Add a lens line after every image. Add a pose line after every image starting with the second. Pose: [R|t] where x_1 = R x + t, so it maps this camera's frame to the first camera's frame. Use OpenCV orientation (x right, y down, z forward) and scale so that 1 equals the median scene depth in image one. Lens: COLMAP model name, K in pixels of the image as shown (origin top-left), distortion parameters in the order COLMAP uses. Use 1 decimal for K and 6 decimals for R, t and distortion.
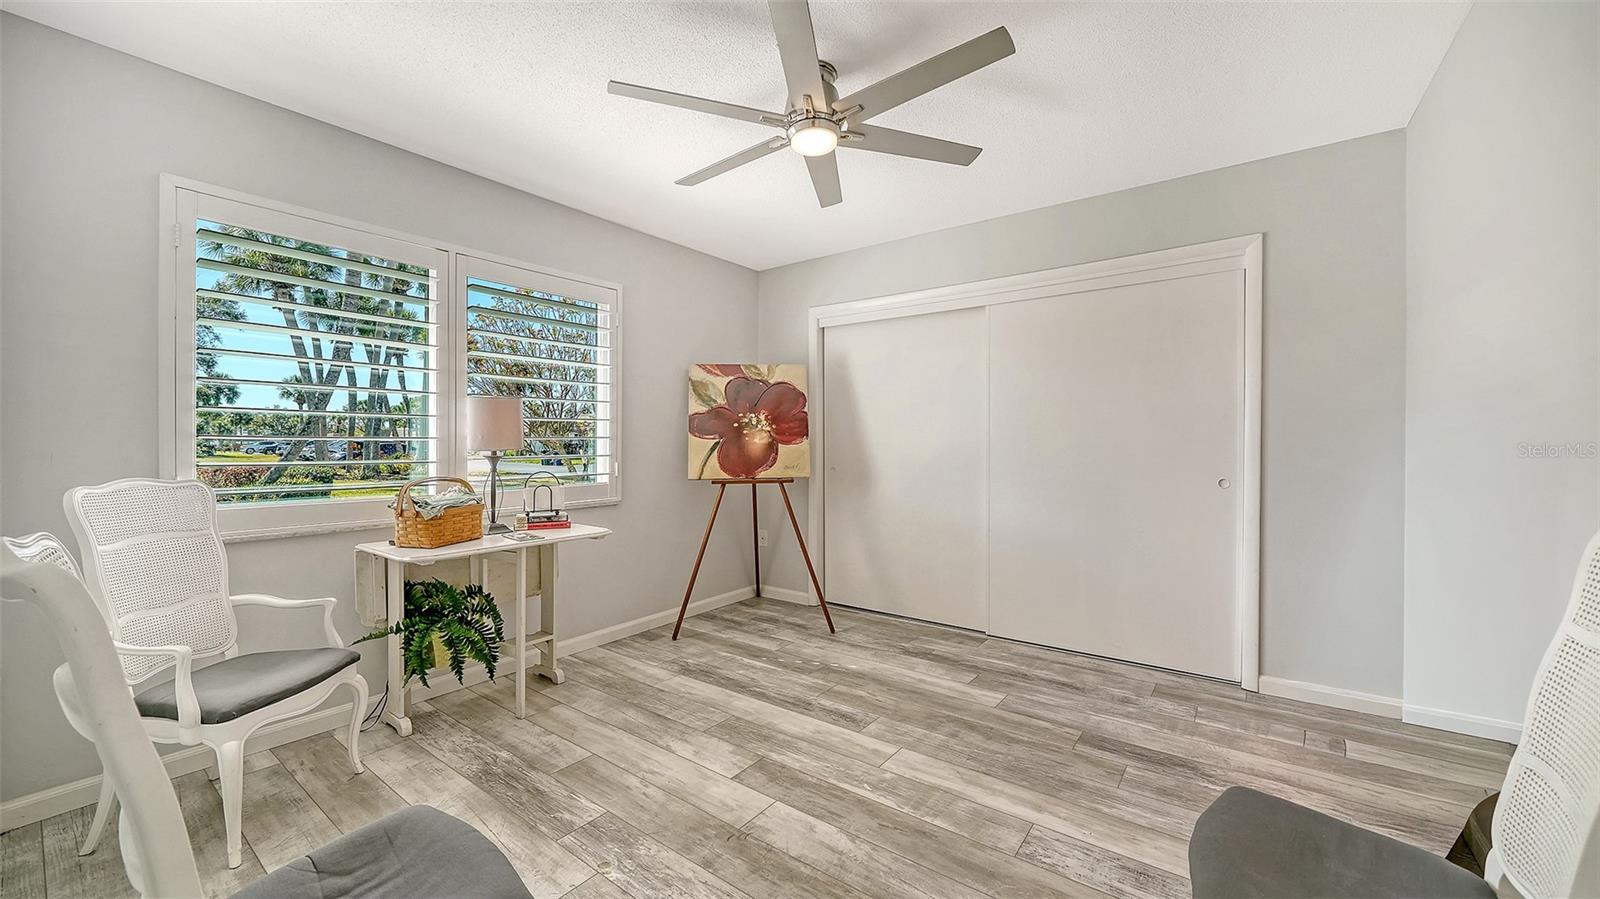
lens RADIAL K [[614.0, 0, 800.0], [0, 614.0, 449.5], [0, 0, 1]] dist [-0.001269, 0.000007]
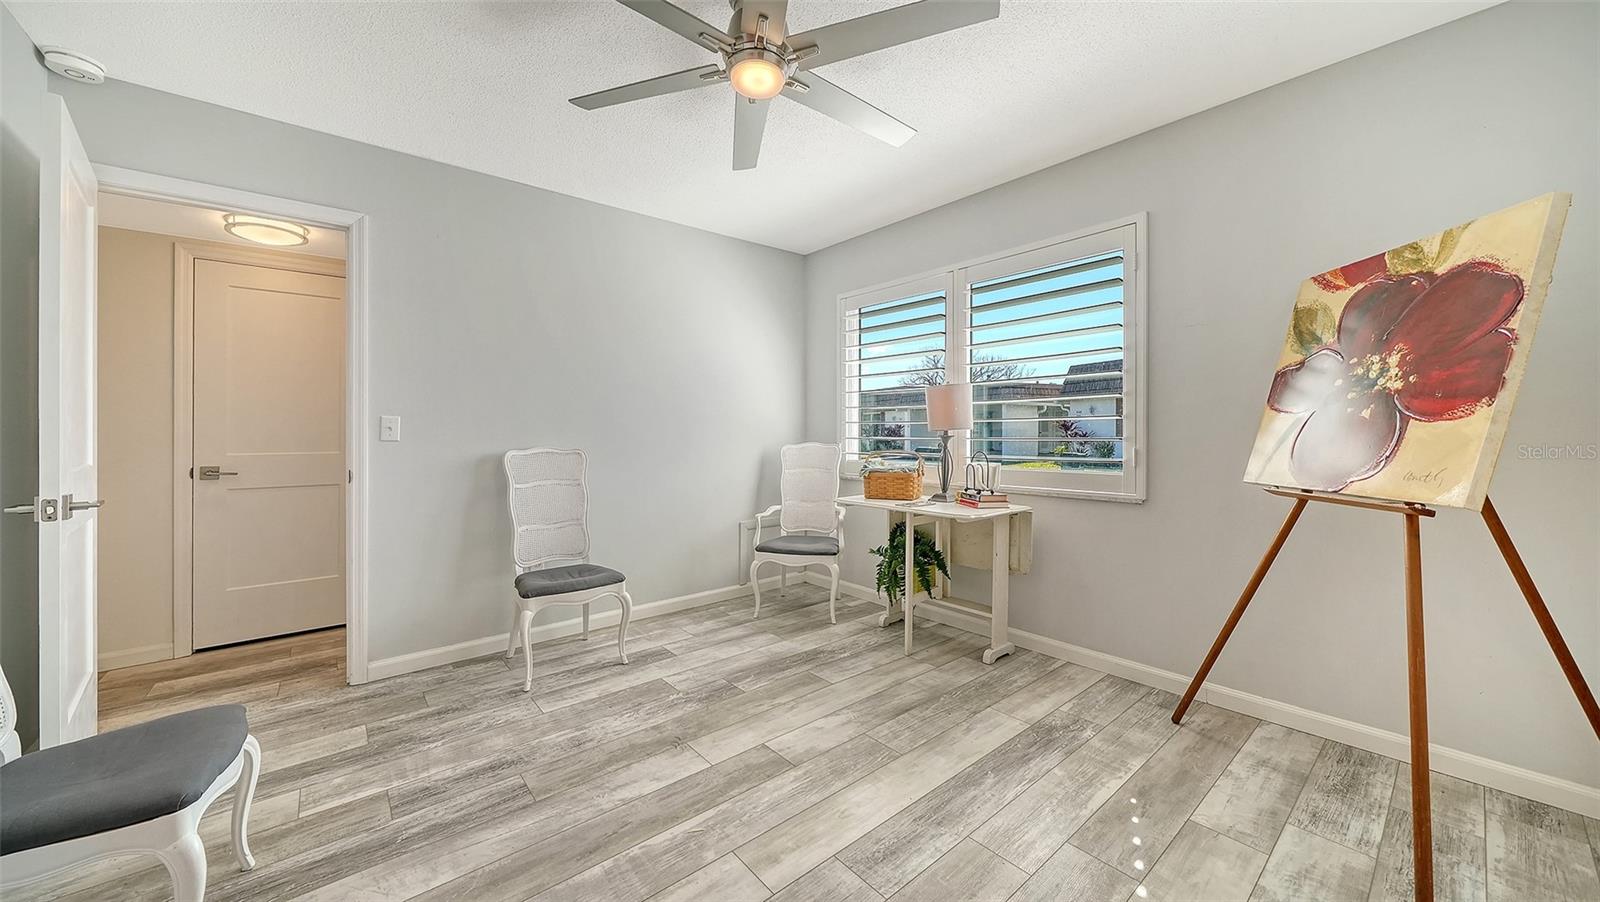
lens RADIAL K [[562.7, 0, 799.1], [0, 562.7, 425.3], [0, 0, 1]] dist [-0.006442, 0.000001]
pose [[-0.226645, -0.008610, -0.973939, 0.621882], [-0.008933, 0.999937, -0.006762, 0.001286], [0.973936, 0.007167, -0.226708, 0.980593]]
